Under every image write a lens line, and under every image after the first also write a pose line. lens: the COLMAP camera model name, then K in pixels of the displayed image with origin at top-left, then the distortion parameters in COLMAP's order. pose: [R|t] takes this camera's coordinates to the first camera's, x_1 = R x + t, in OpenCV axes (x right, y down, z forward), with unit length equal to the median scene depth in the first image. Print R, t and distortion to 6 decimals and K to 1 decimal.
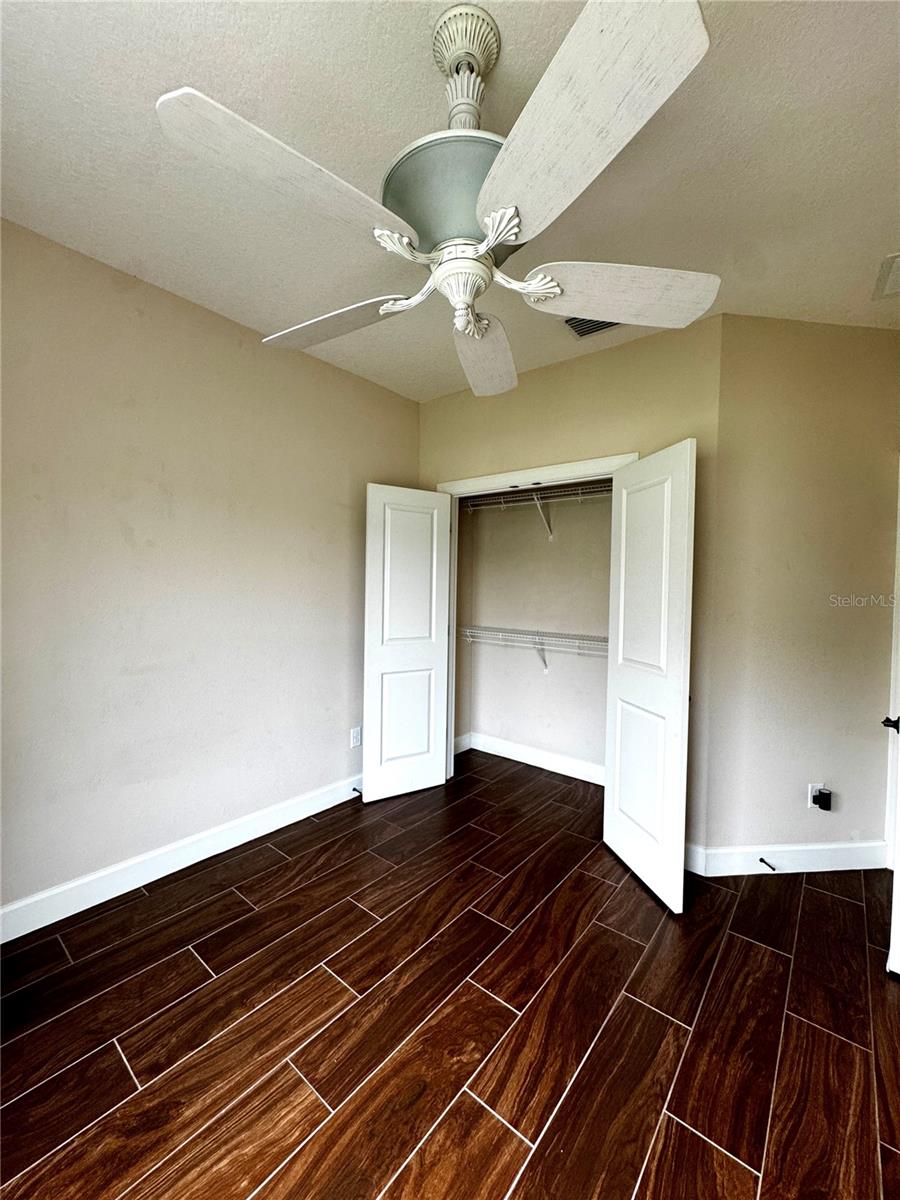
lens RADIAL K [[481.3, 0, 450.9], [0, 481.3, 599.1], [0, 0, 1]] dist [-0.003352, -0.000105]
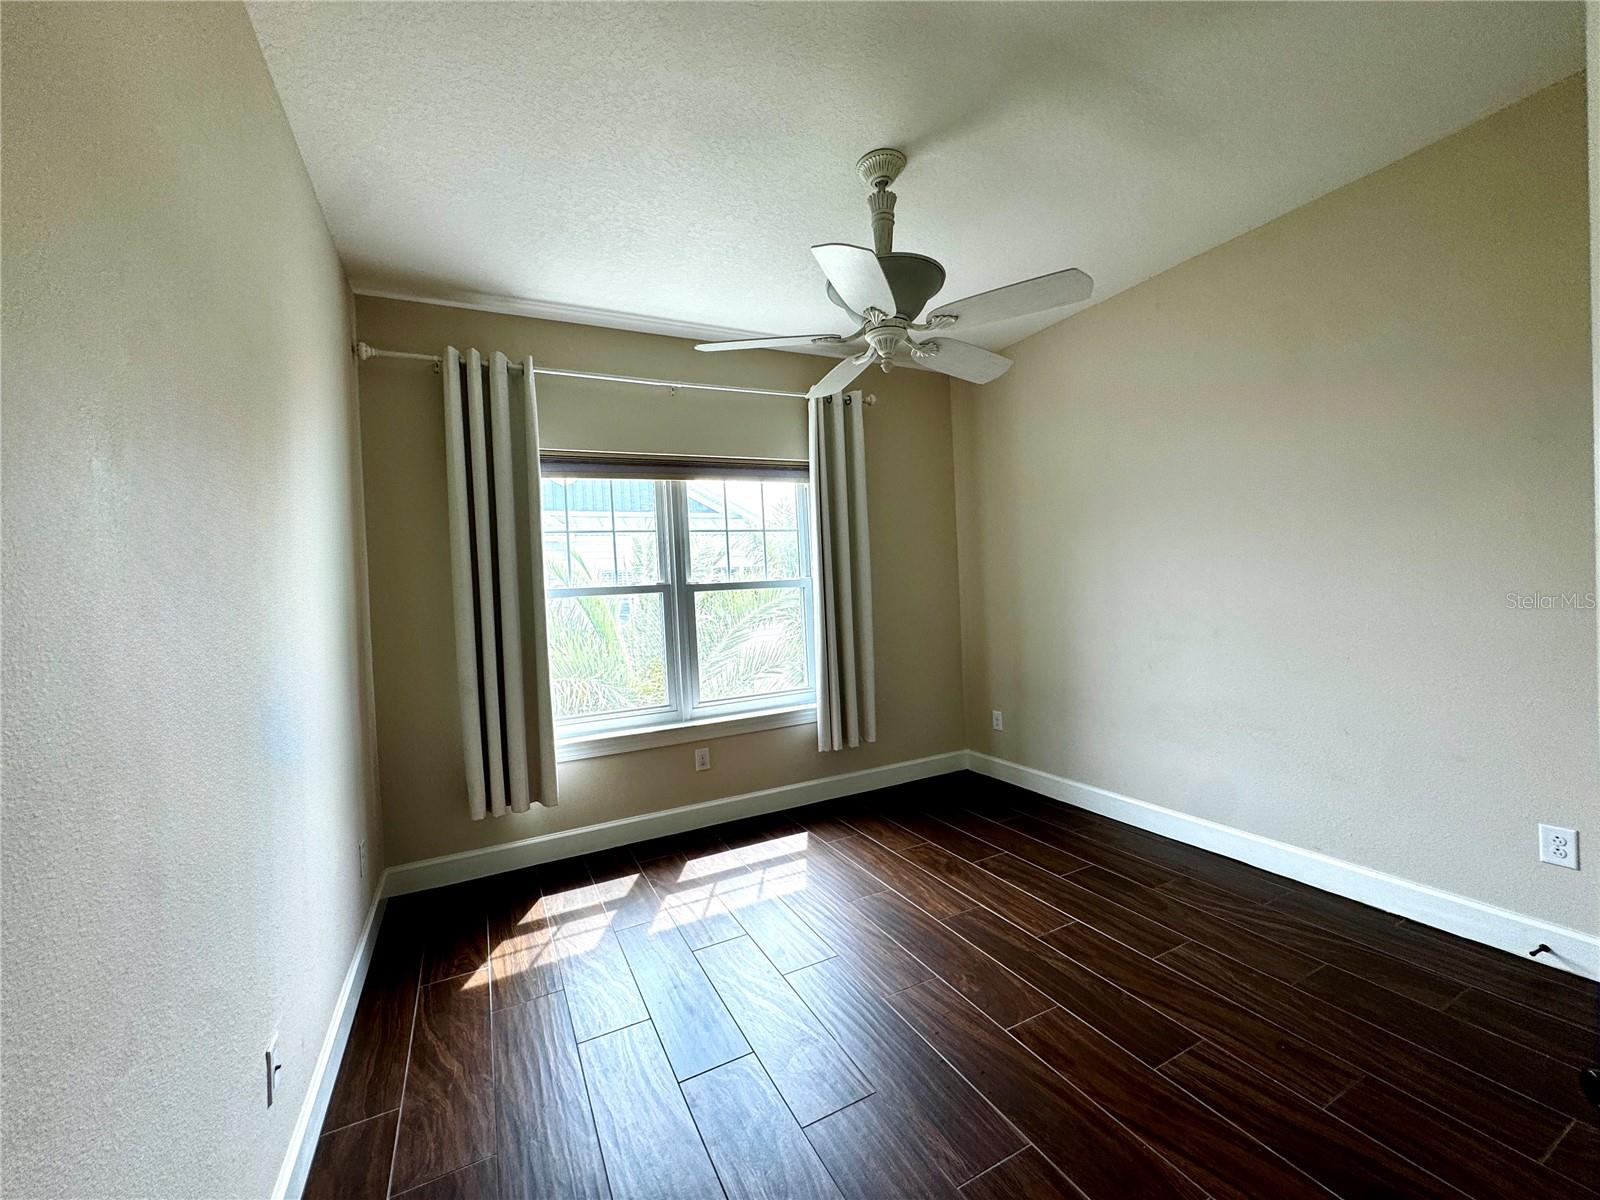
lens RADIAL K [[641.7, 0, 800.0], [0, 641.7, 600.0], [0, 0, 1]] dist [-0.003352, -0.000105]
pose [[-0.401511, 0.019466, -0.915647, 1.116023], [0.013045, 0.999794, 0.015535, 0.035143], [0.915761, -0.005707, -0.401682, 0.922143]]
